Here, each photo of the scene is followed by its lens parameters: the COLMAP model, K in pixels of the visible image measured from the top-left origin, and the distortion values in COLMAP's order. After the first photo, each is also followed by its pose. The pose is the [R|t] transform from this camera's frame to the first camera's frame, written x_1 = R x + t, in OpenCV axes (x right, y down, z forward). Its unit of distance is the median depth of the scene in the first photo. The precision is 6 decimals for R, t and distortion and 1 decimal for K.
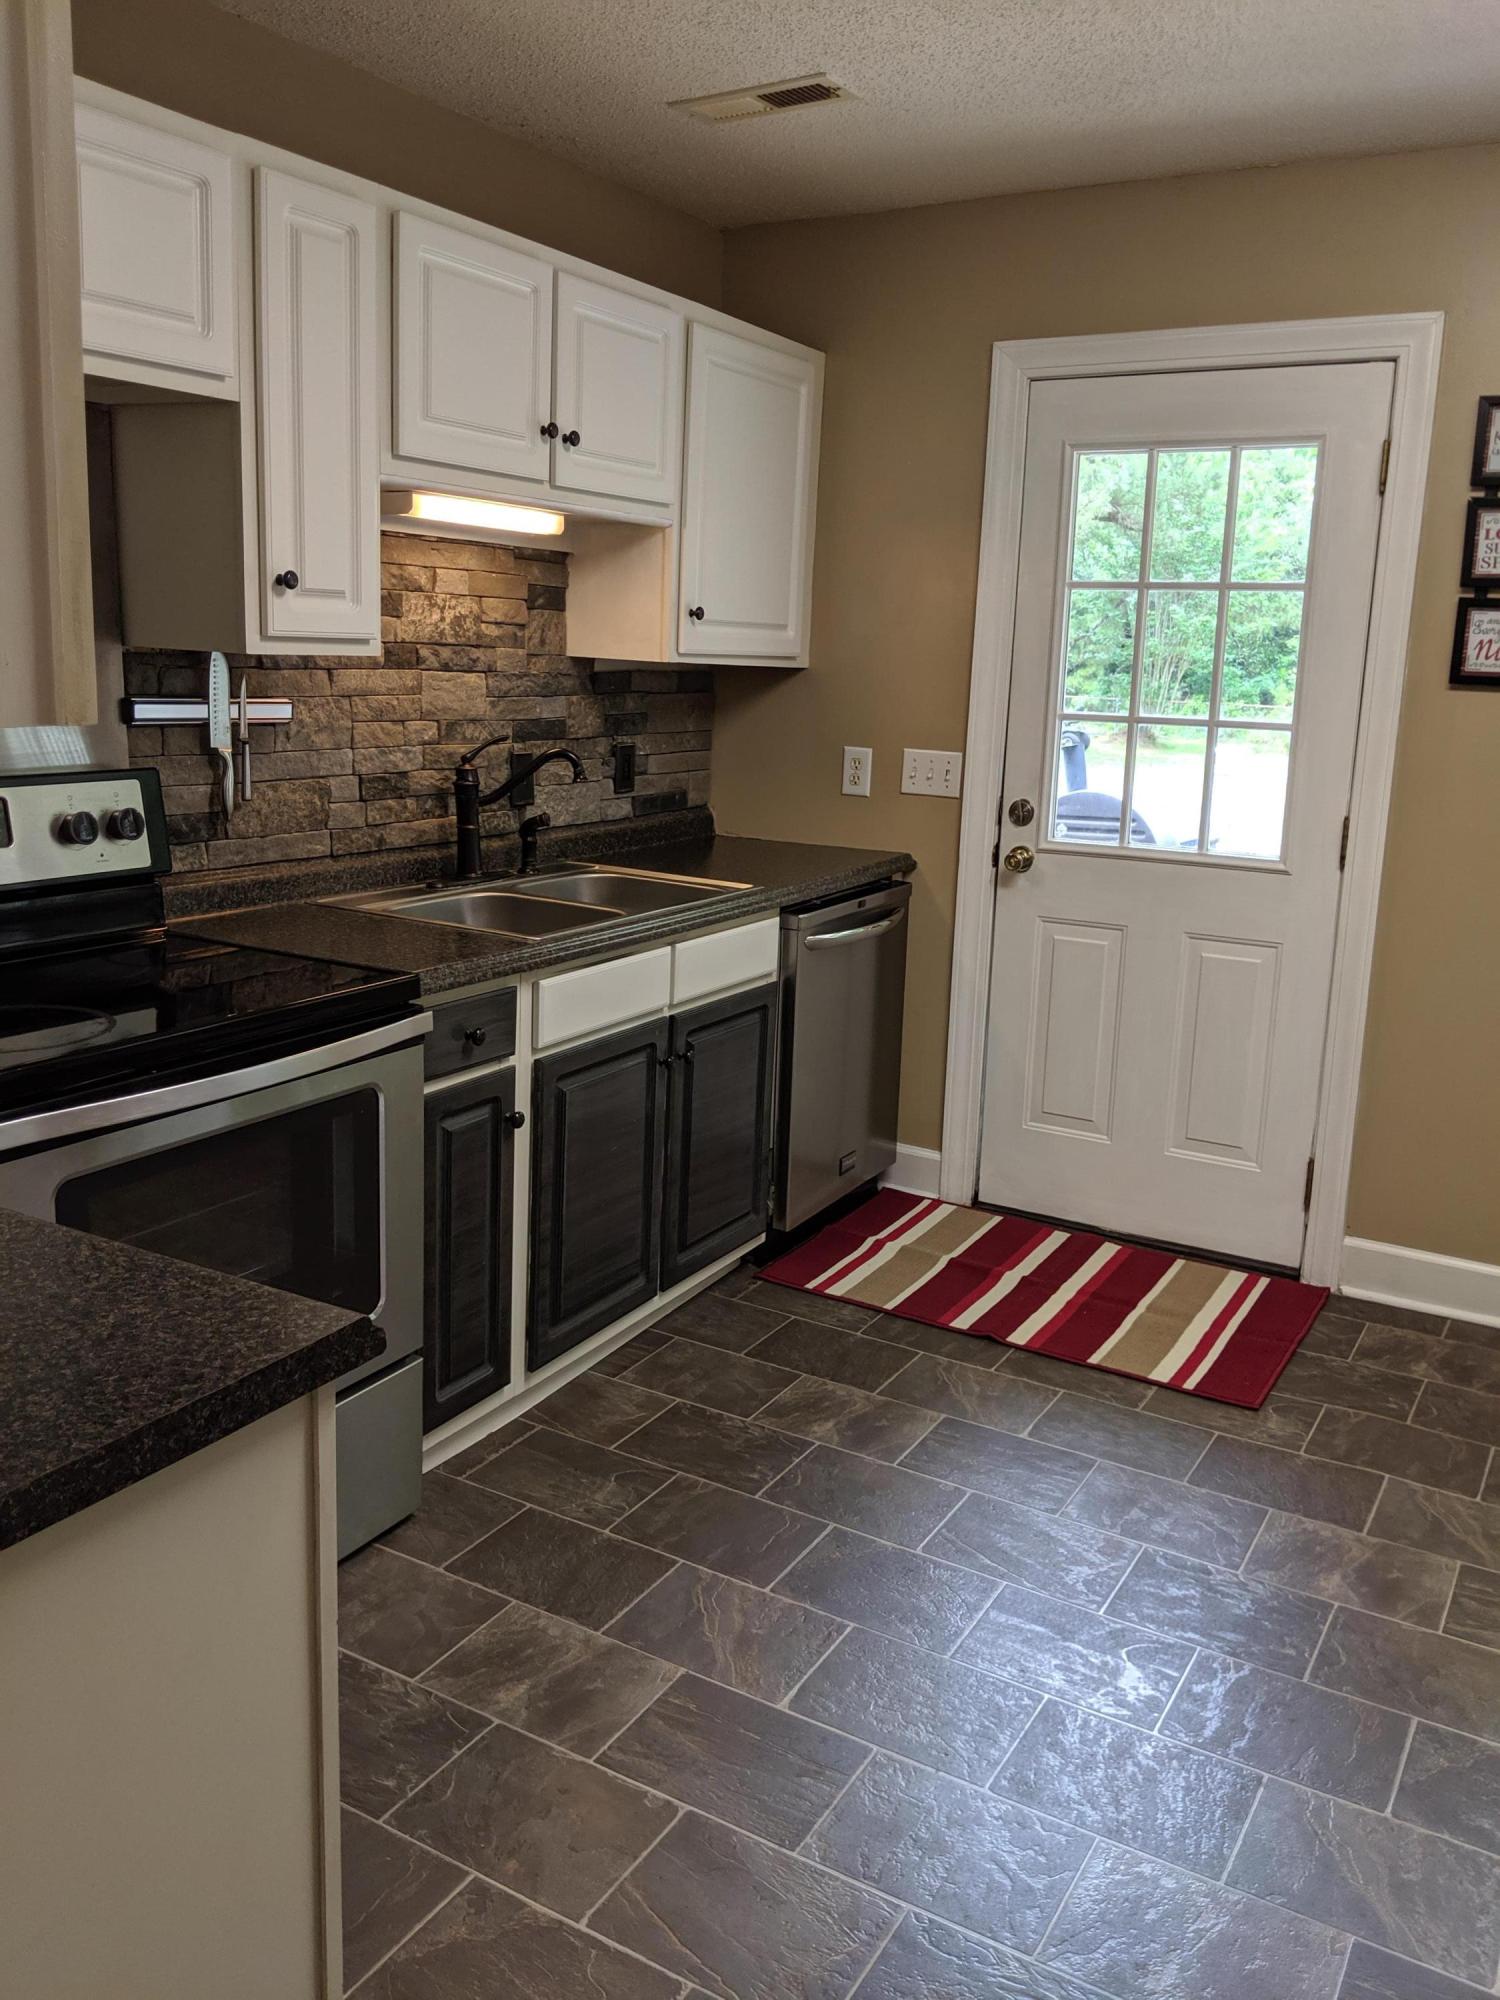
lens RADIAL K [[1603.9, 0, 751.9], [0, 1603.9, 1007.7], [0, 0, 1]] dist [0.086147, -0.102664]
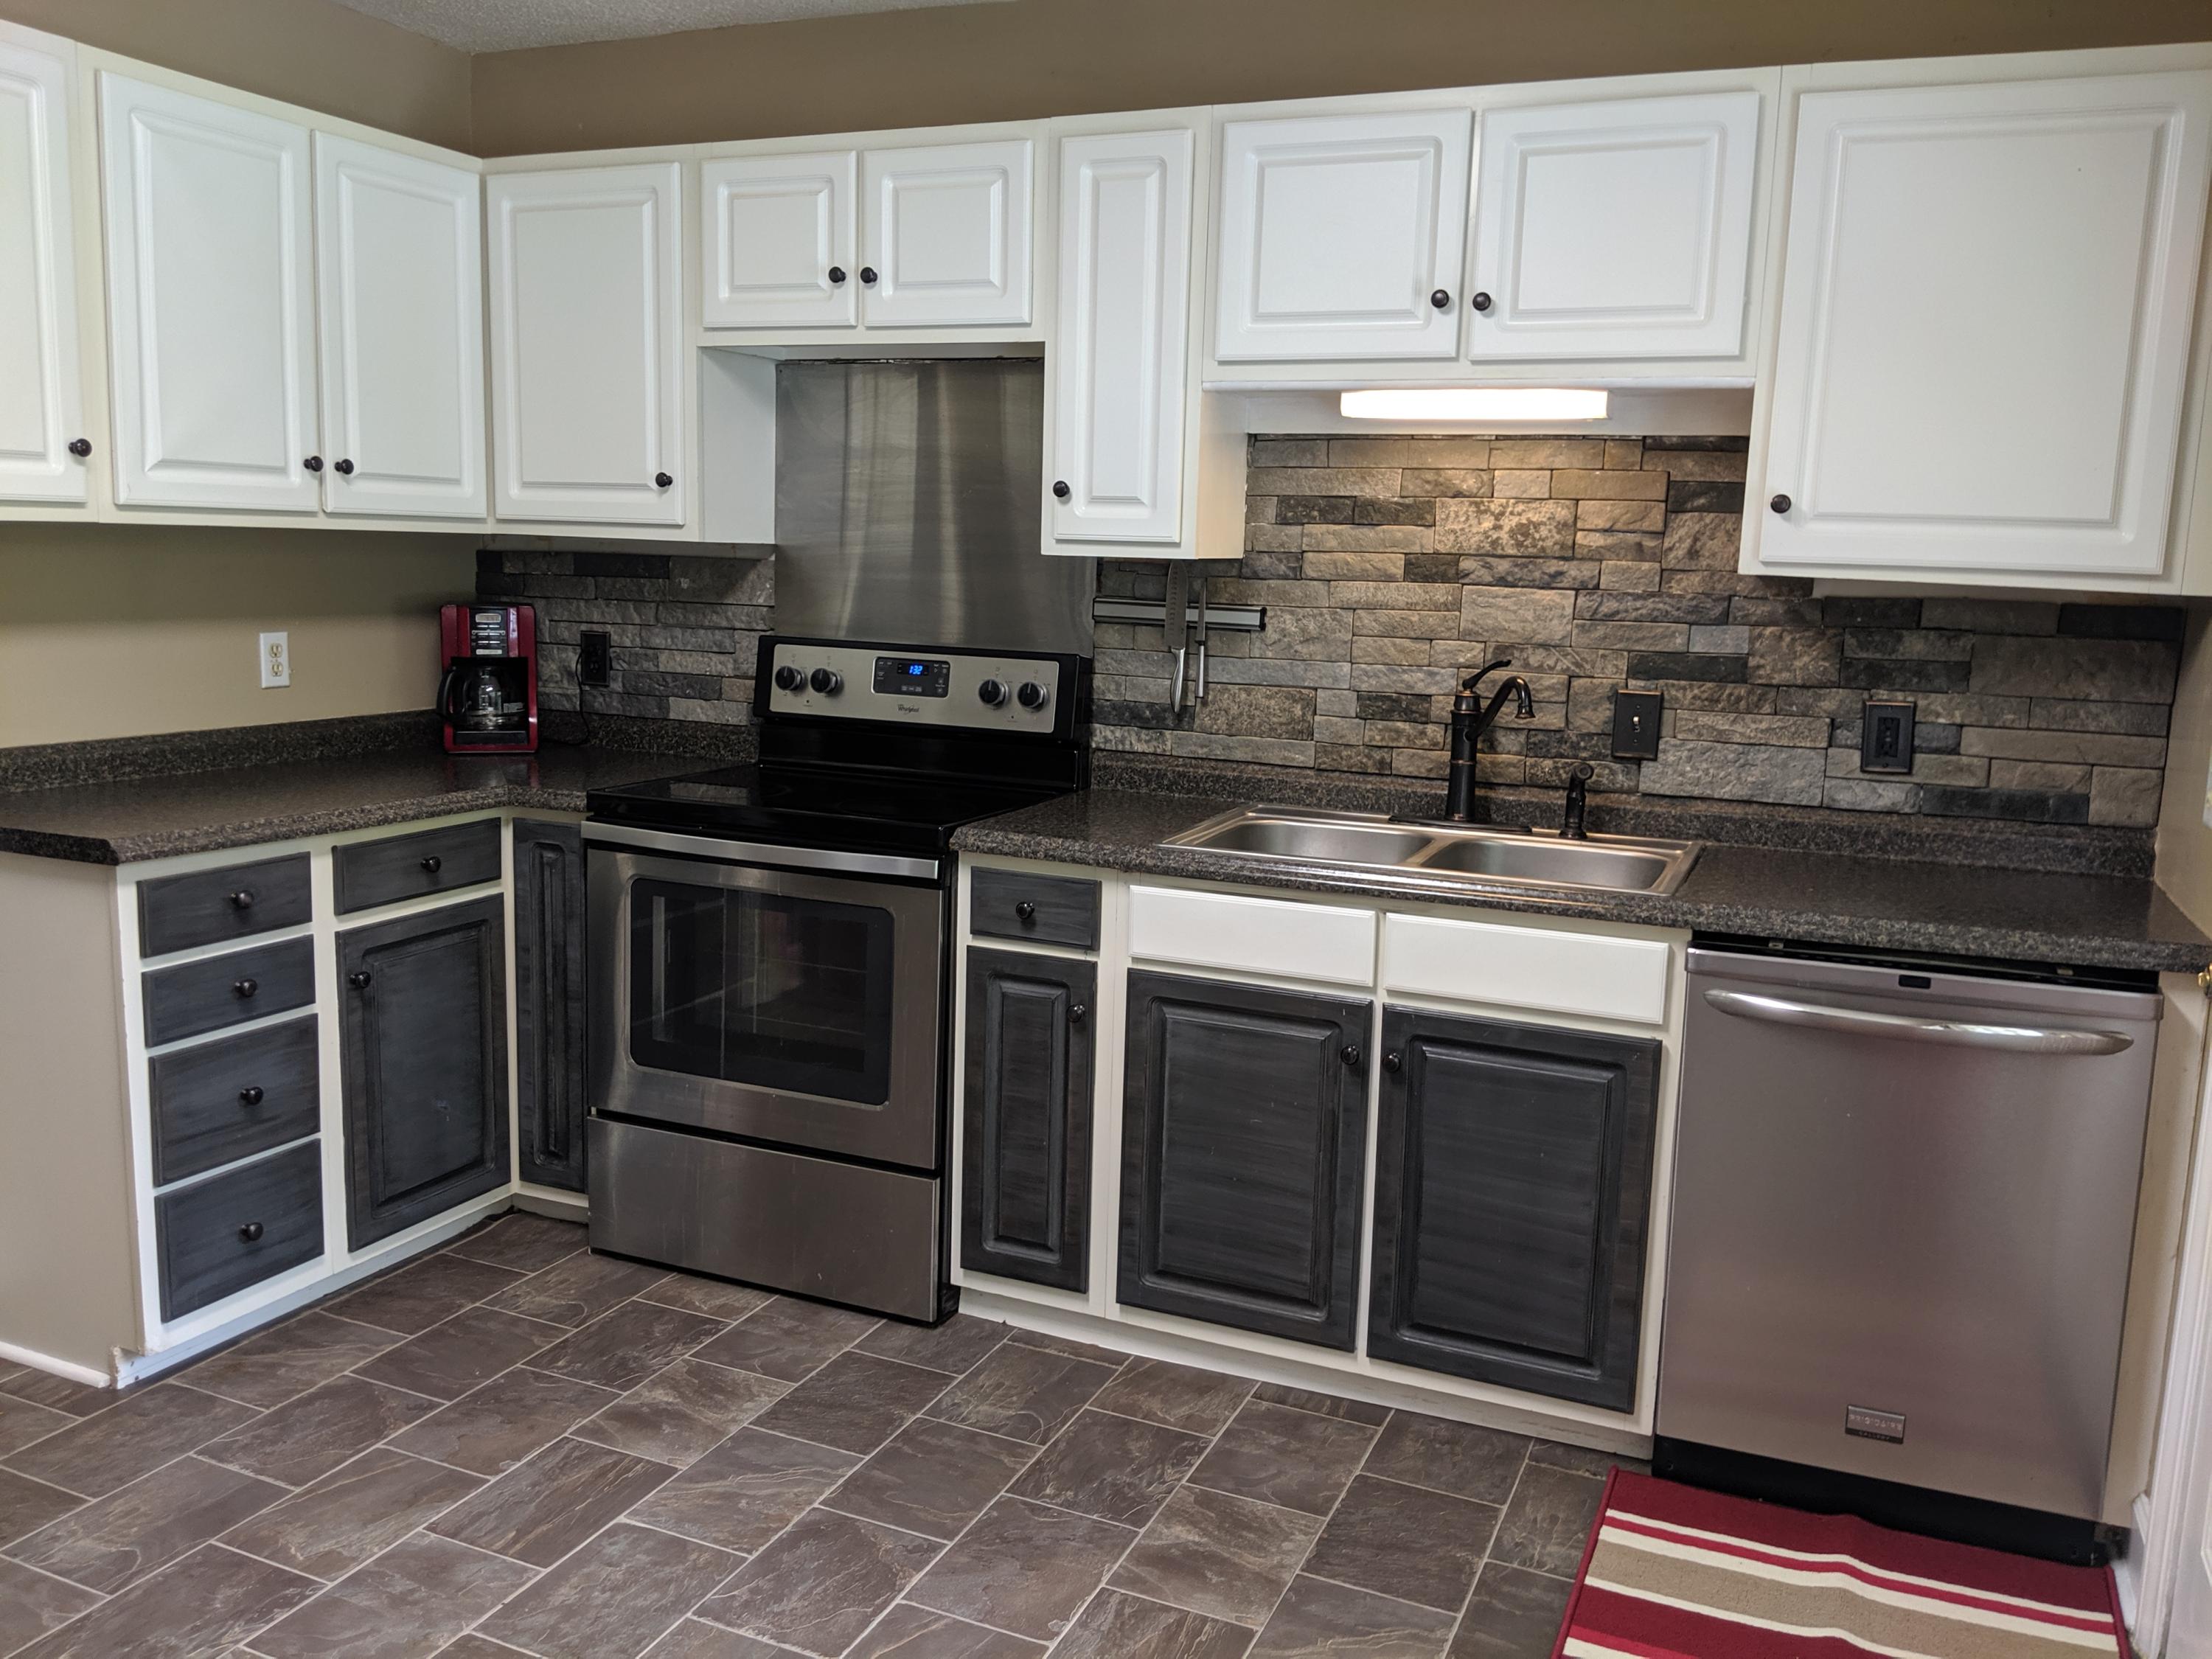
lens RADIAL K [[1775.9, 0, 1107.1], [0, 1775.9, 866.3], [0, 0, 1]] dist [0.094729, -0.209526]
pose [[0.109290, 0.142273, -0.983776, 0.767559], [-0.244561, 0.963130, 0.112118, -0.122059], [0.963455, 0.228340, 0.140054, 0.710367]]
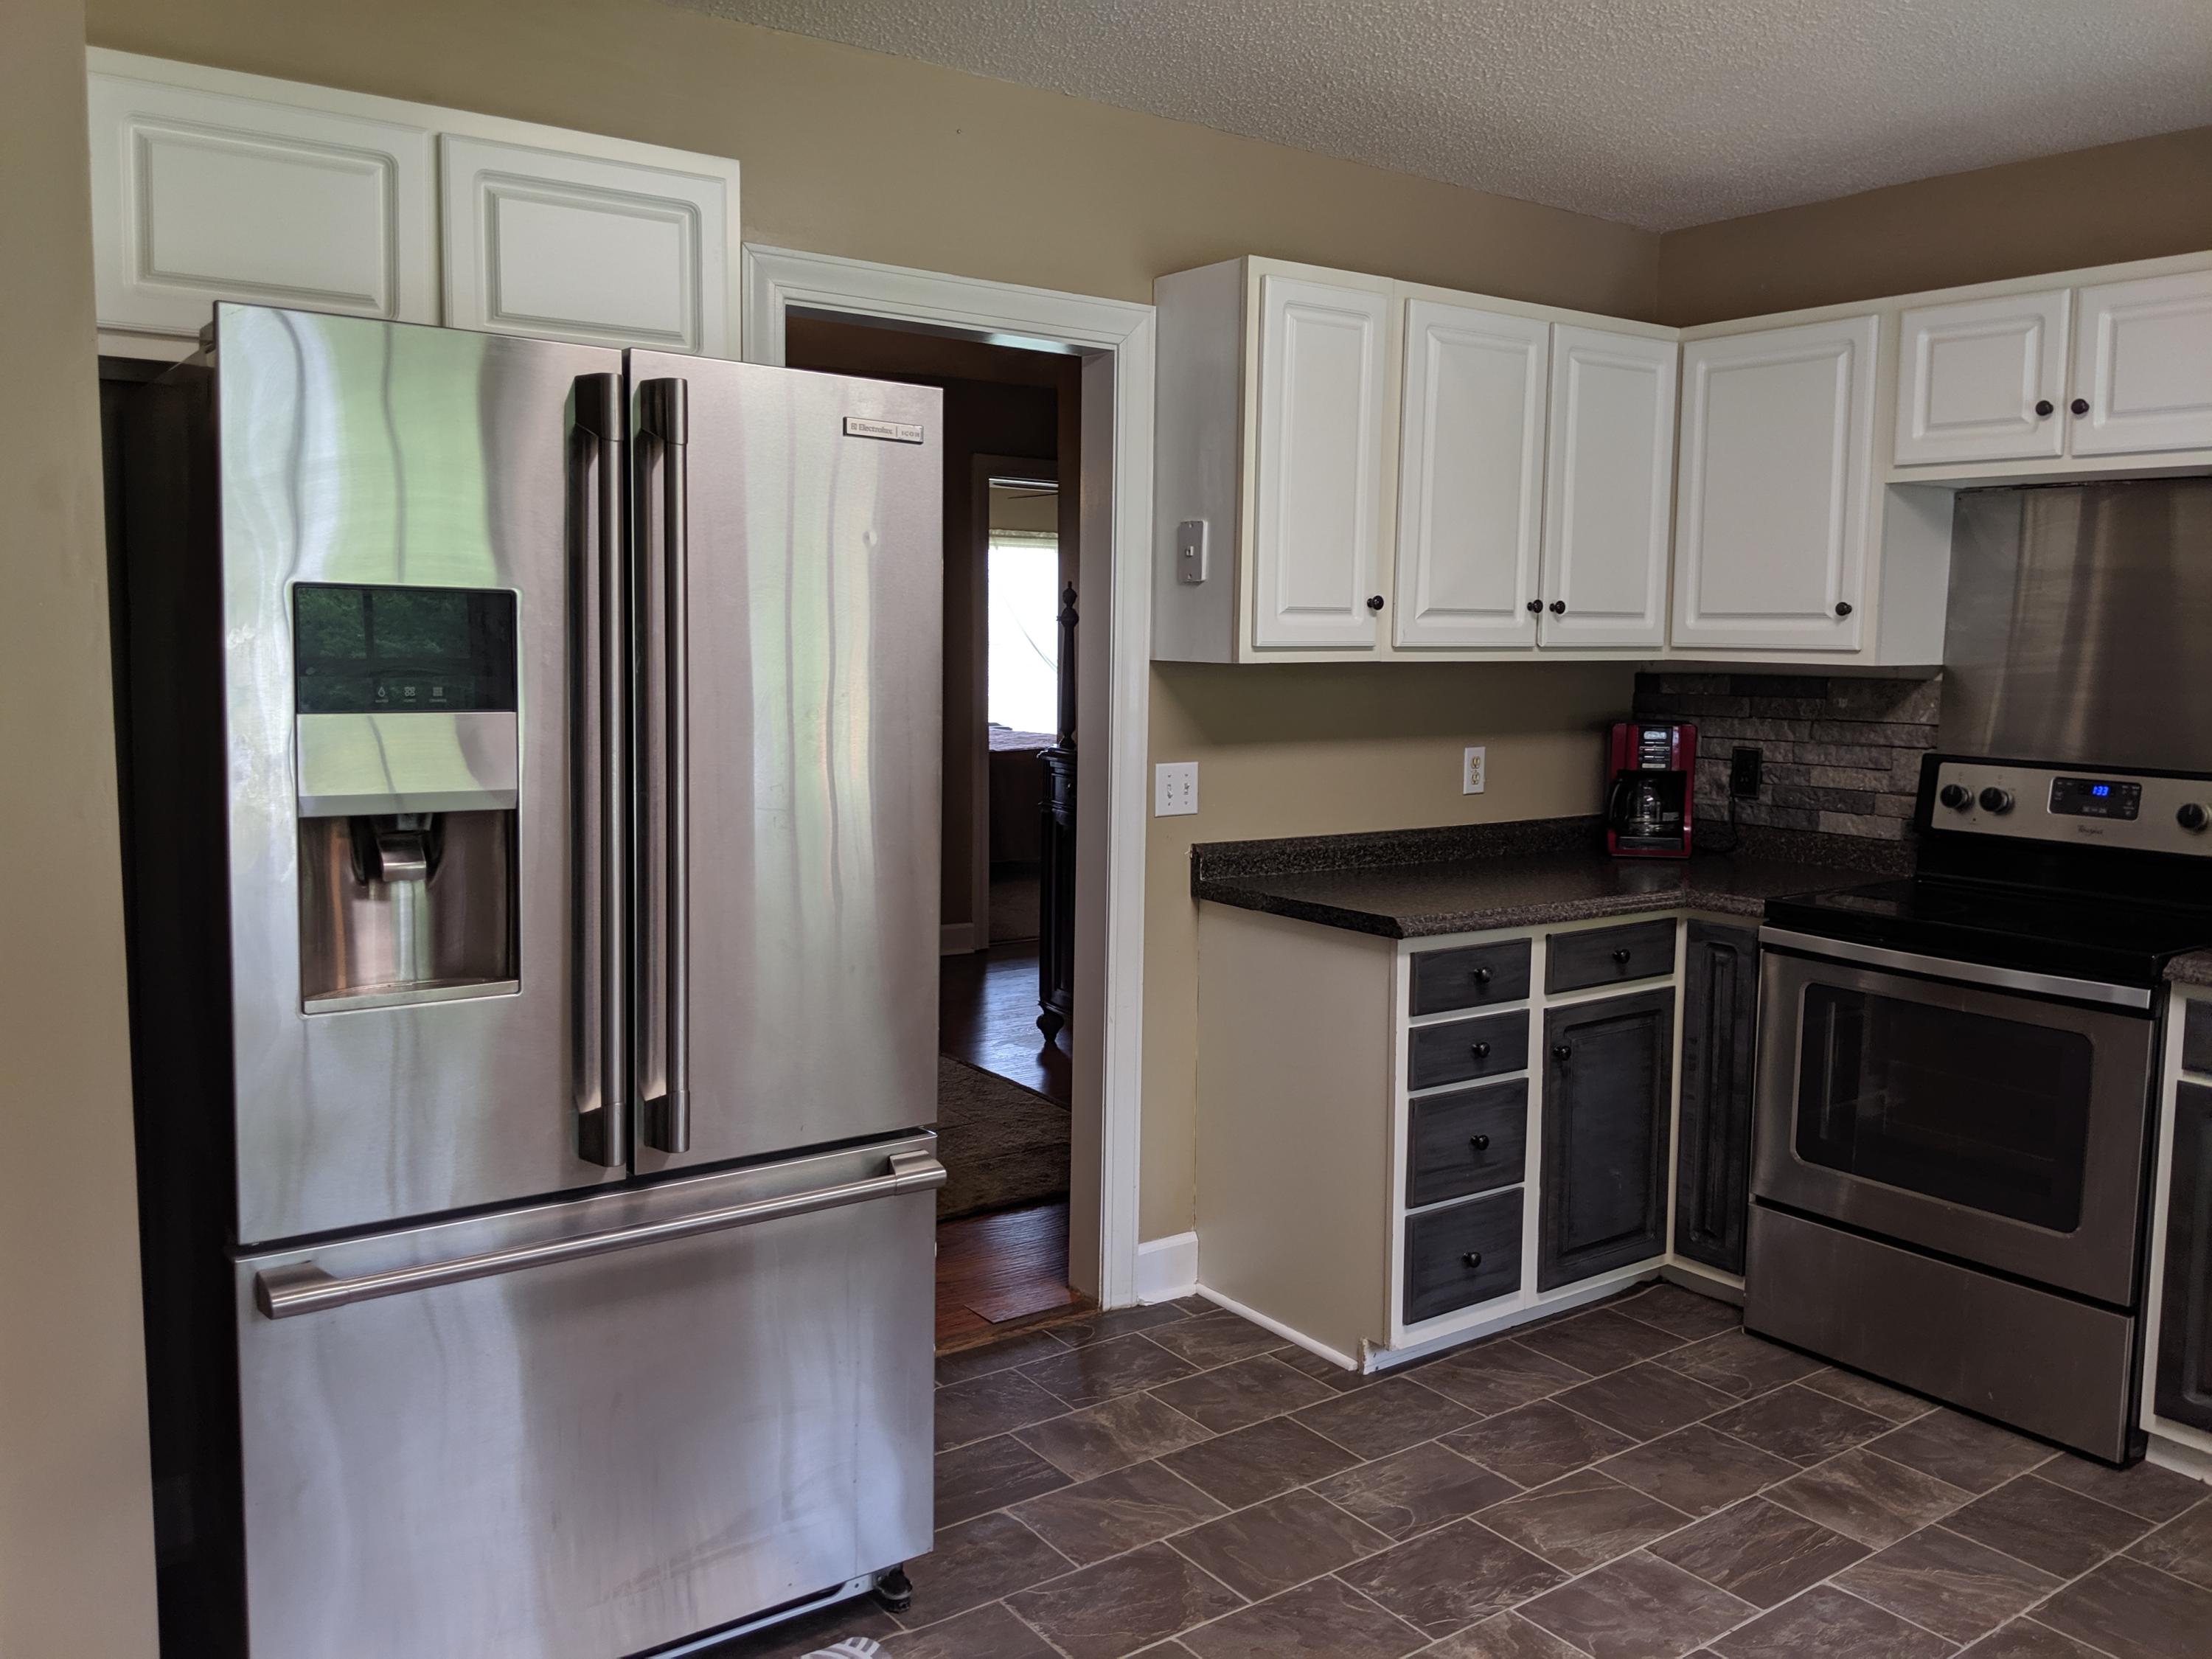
lens RADIAL K [[1799.8, 0, 1106.0], [0, 1799.8, 829.5], [0, 0, 1]] dist [0.081427, -0.151547]
pose [[-0.398550, 0.064077, -0.914906, 0.905873], [-0.228014, 0.959314, 0.166514, -0.110370], [0.888351, 0.274975, -0.367724, 0.595853]]
